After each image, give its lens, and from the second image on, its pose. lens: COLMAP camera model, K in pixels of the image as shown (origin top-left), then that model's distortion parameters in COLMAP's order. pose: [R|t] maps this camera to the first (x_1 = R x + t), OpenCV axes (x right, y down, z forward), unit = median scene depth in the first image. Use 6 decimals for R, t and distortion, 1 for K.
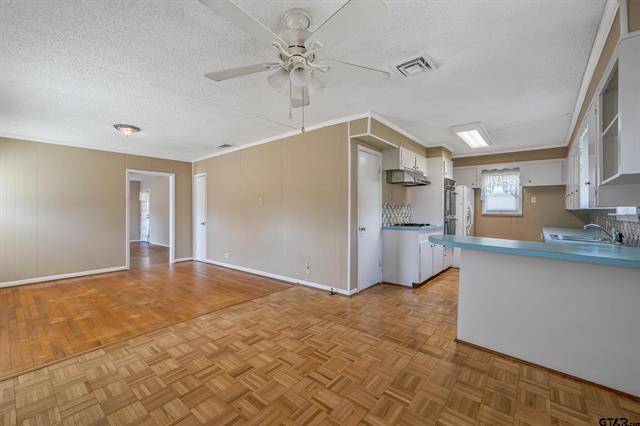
lens RADIAL K [[264.6, 0, 320.9], [0, 264.6, 213.0], [0, 0, 1]] dist [-0.000195, 0.000034]
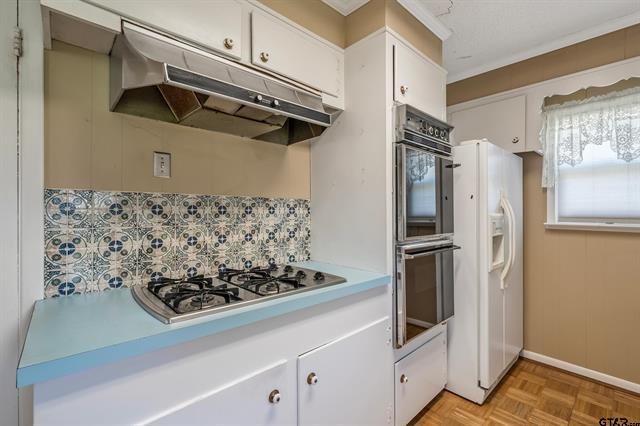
lens RADIAL K [[288.9, 0, 318.5], [0, 288.9, 210.4], [0, 0, 1]] dist [-0.000667, -0.000075]
pose [[0.991475, -0.005289, -0.130190, 0.392726], [0.003637, 0.999910, -0.012922, -0.015070], [0.130247, 0.012339, 0.991405, 0.635120]]
